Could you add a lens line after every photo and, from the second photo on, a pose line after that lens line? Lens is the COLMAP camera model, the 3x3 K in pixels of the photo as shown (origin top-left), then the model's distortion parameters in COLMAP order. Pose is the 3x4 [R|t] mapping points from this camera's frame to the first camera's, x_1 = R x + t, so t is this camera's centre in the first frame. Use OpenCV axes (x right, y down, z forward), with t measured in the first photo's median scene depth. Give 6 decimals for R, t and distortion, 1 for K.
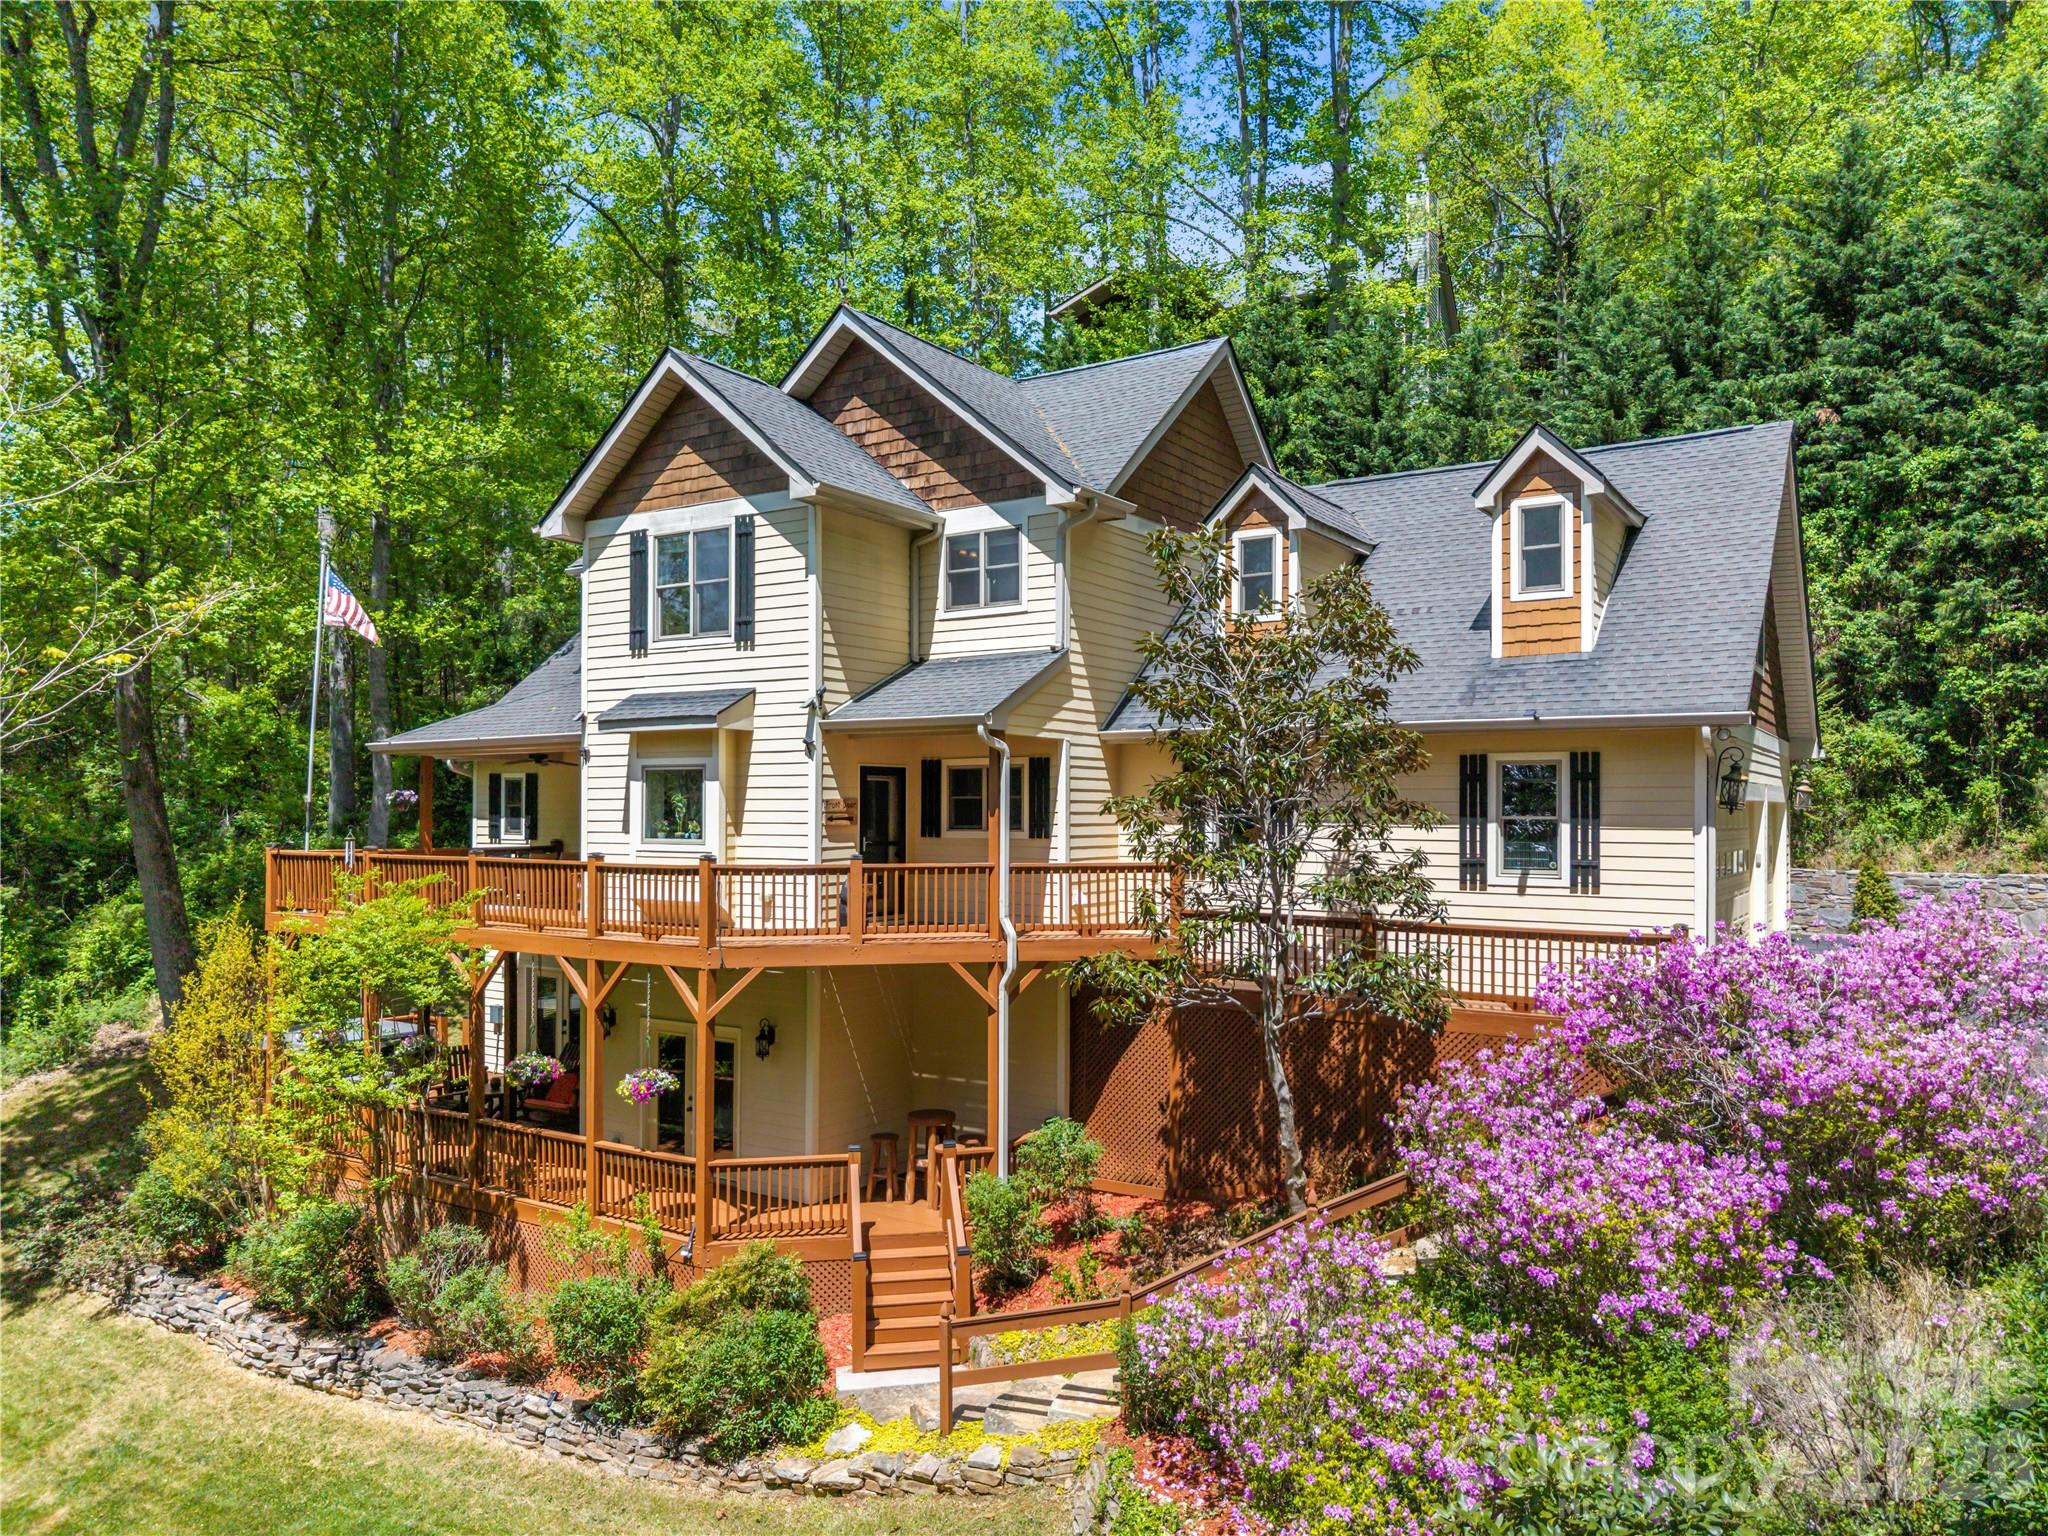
lens RADIAL K [[1536.4, 0, 1024.0], [0, 1536.4, 768.0], [0, 0, 1]] dist [0.052844, -0.143659]
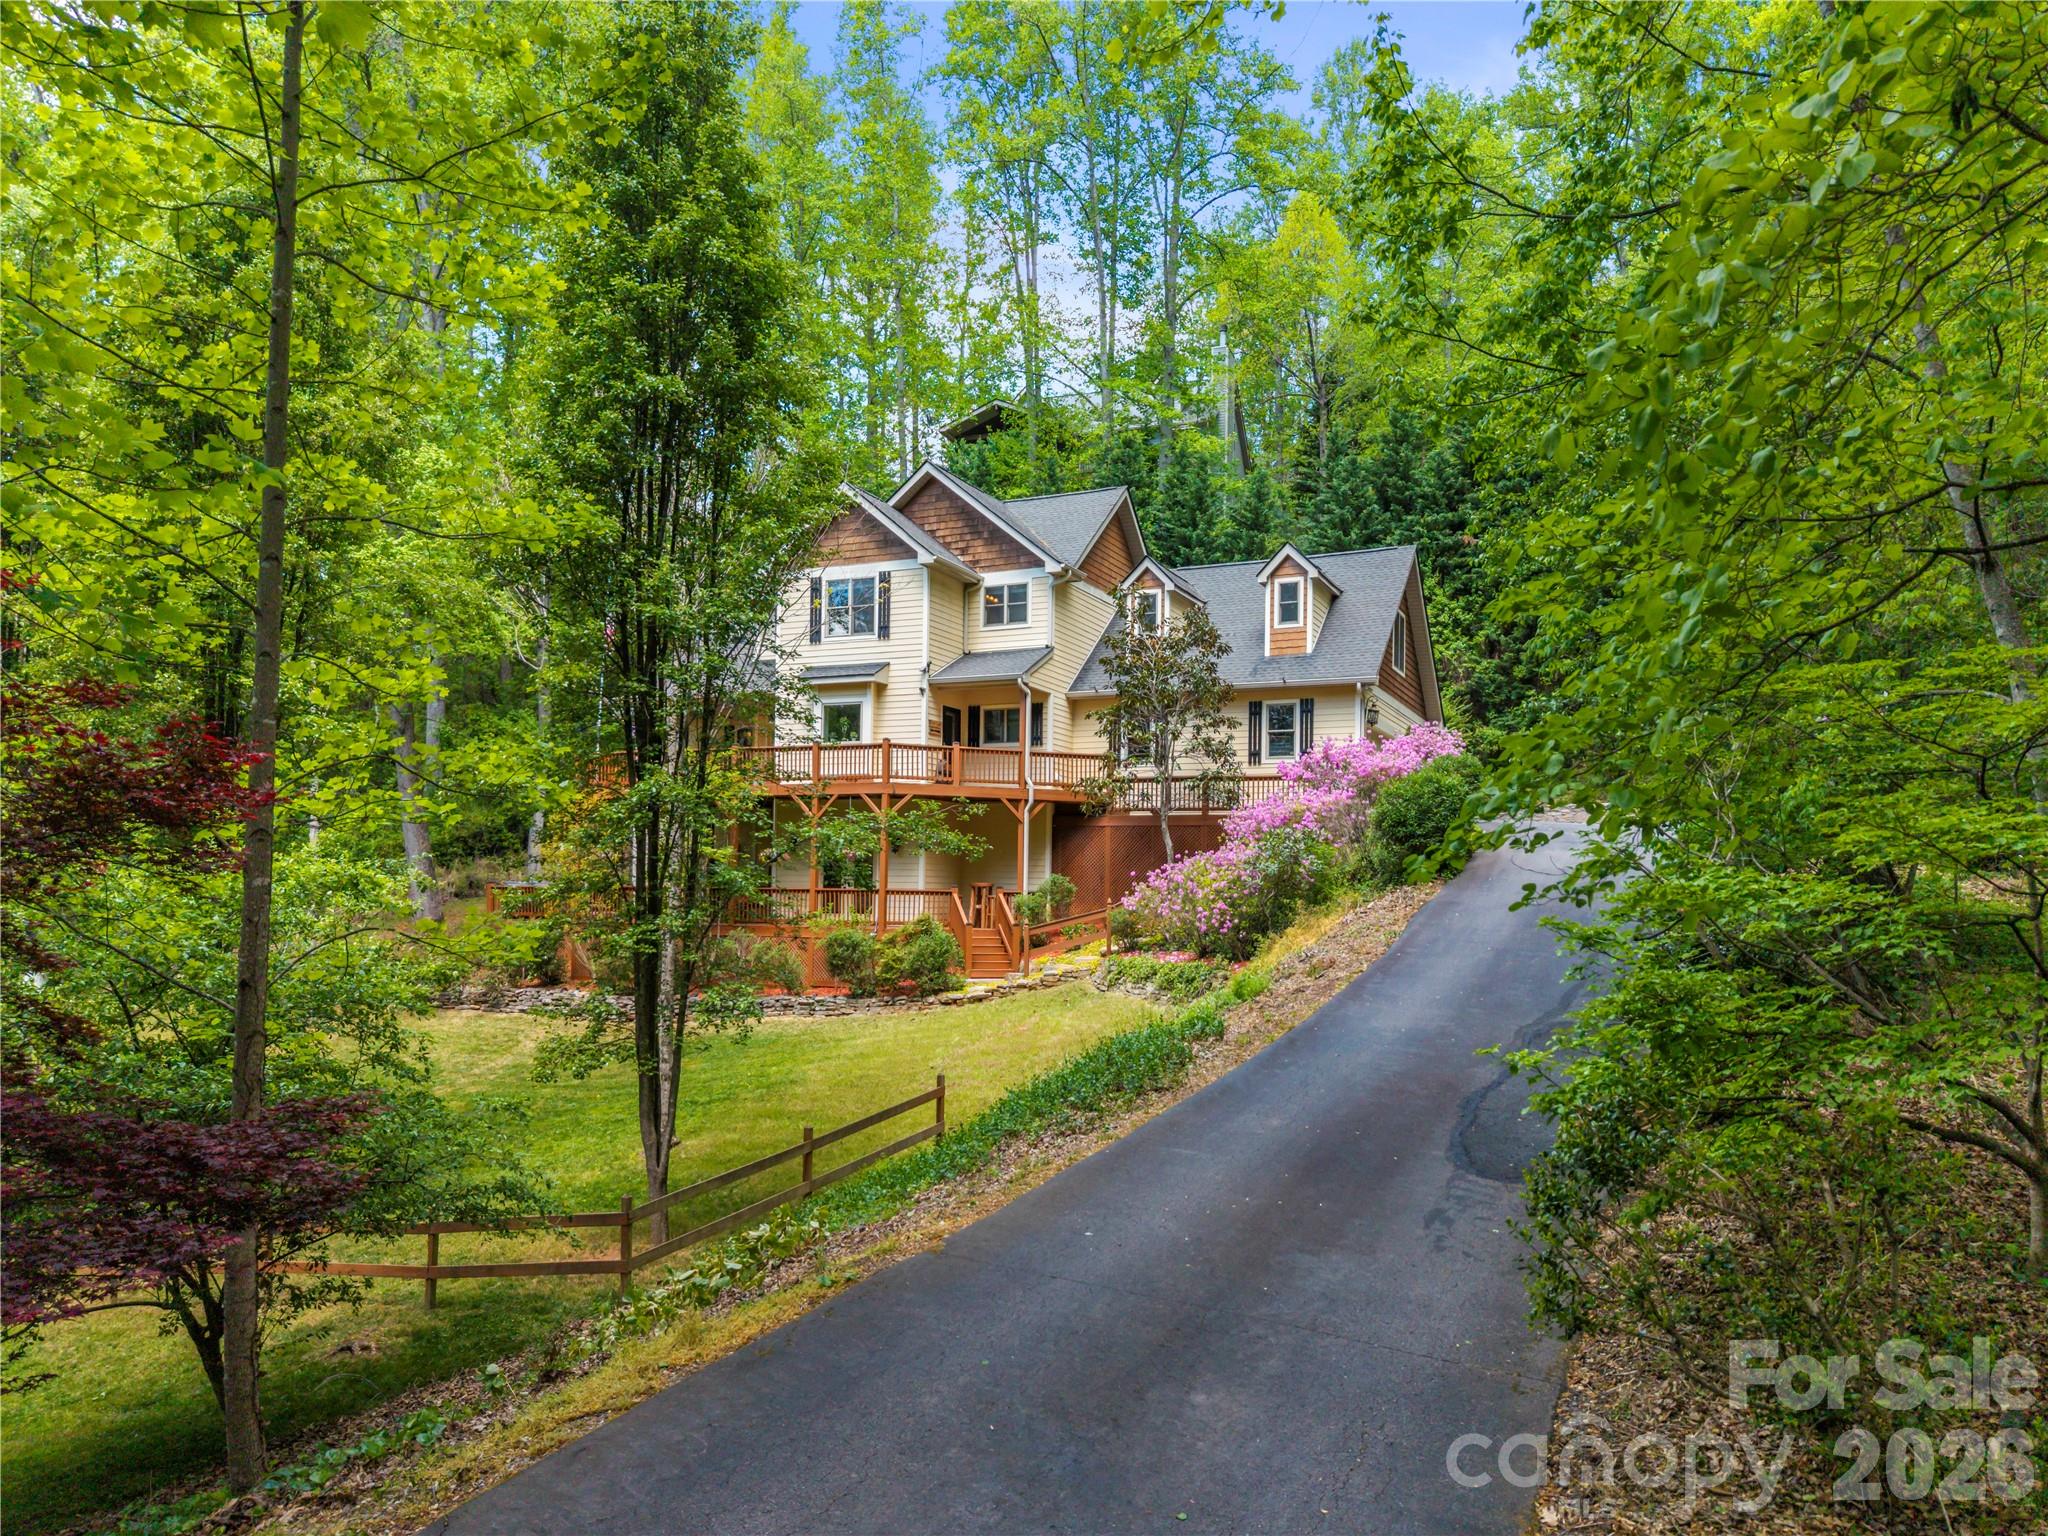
lens RADIAL K [[1536.4, 0, 1024.0], [0, 1536.4, 768.0], [0, 0, 1]] dist [0.052844, -0.143659]
pose [[0.990613, 0.024046, 0.134565, -0.261884], [-0.017055, 0.998456, -0.052868, 0.176626], [-0.135629, 0.050077, 0.989493, -0.893235]]
